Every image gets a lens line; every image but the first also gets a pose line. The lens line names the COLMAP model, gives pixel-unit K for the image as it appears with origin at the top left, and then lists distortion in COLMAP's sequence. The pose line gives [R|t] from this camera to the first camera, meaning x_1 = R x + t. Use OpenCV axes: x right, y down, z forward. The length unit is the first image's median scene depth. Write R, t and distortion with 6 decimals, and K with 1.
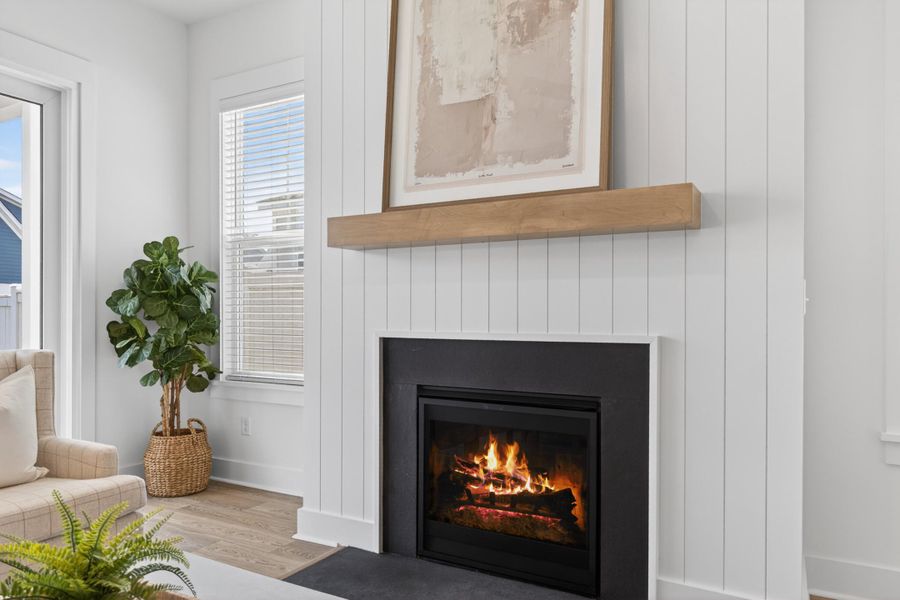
lens RADIAL K [[636.4, 0, 437.6], [0, 636.4, 323.3], [0, 0, 1]] dist [0.010551, -0.001868]
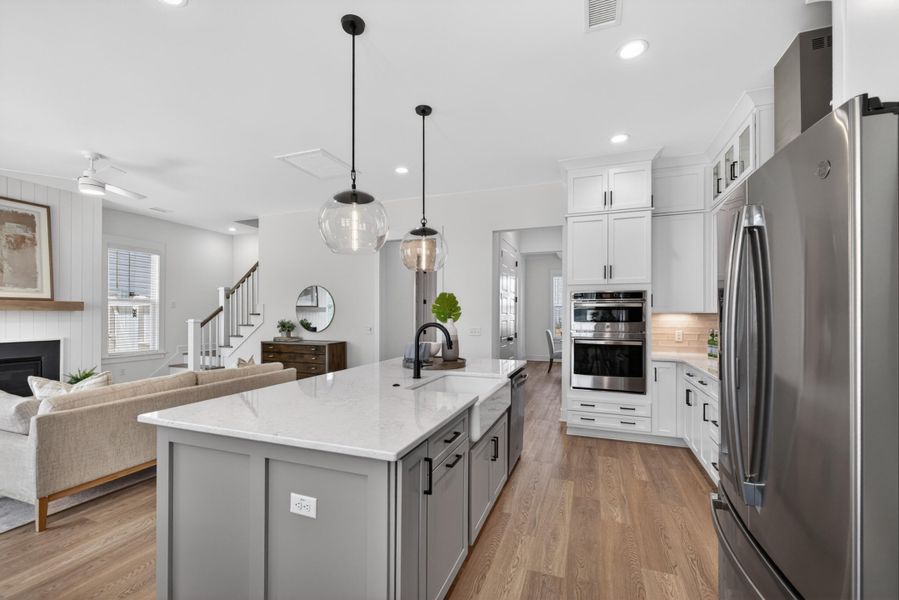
lens RADIAL K [[381.2, 0, 447.1], [0, 381.2, 314.5], [0, 0, 1]] dist [0.001153, -0.001471]
pose [[-0.167291, -0.006202, 0.985888, -1.990486], [-0.000868, 0.999981, 0.006143, -0.117228], [-0.985907, 0.000172, -0.167293, -0.778989]]
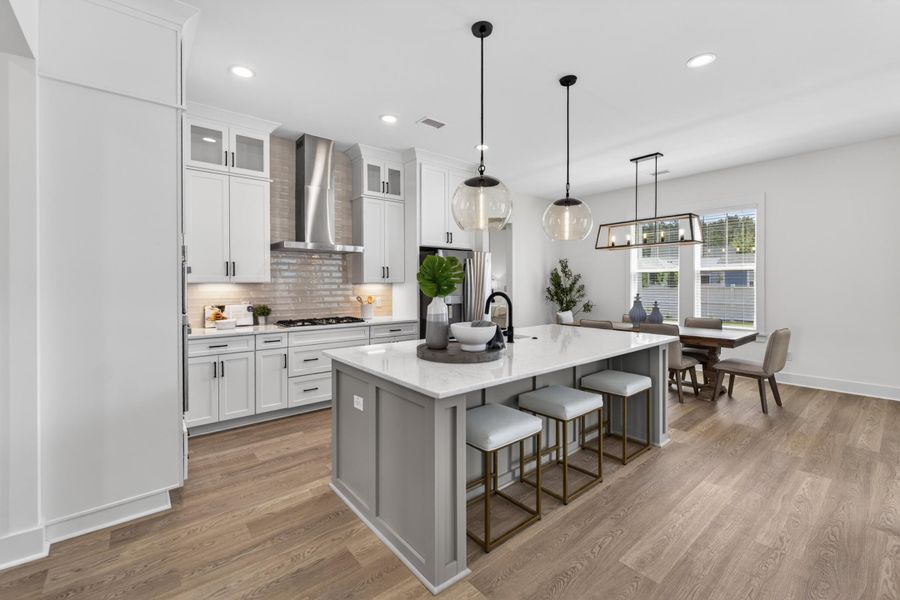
lens RADIAL K [[381.6, 0, 441.7], [0, 381.6, 282.3], [0, 0, 1]] dist [0.001153, -0.001471]
pose [[-0.353172, -0.005265, -0.935544, 0.151406], [-0.004570, 0.999982, -0.003903, -0.115257], [0.935547, 0.002897, -0.353189, -0.661664]]
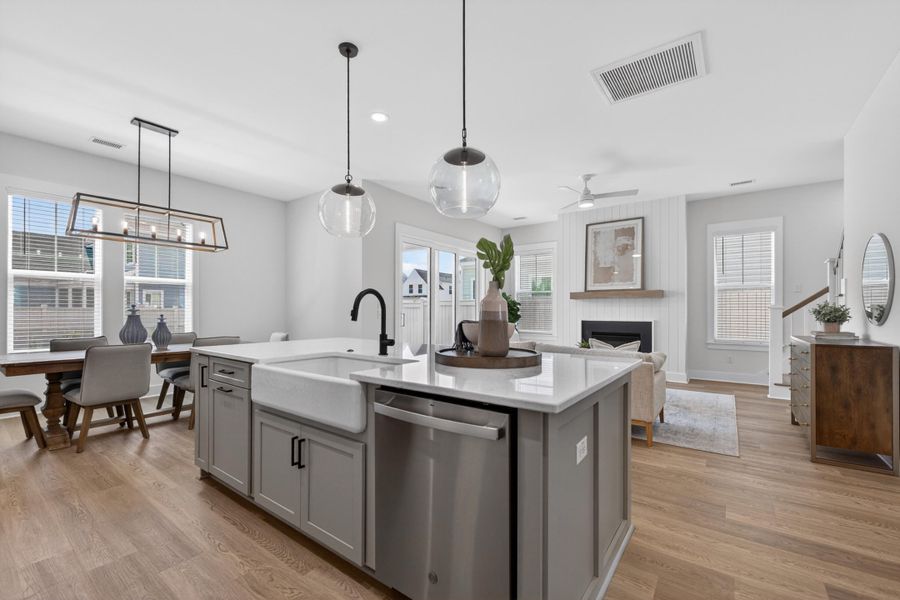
lens RADIAL K [[381.6, 0, 444.1], [0, 381.6, 307.7], [0, 0, 1]] dist [0.001153, -0.001471]
pose [[0.992707, -0.003898, -0.120488, -0.737061], [0.002599, 0.999937, -0.010938, -0.038712], [0.120523, 0.010546, 0.992655, -1.716771]]
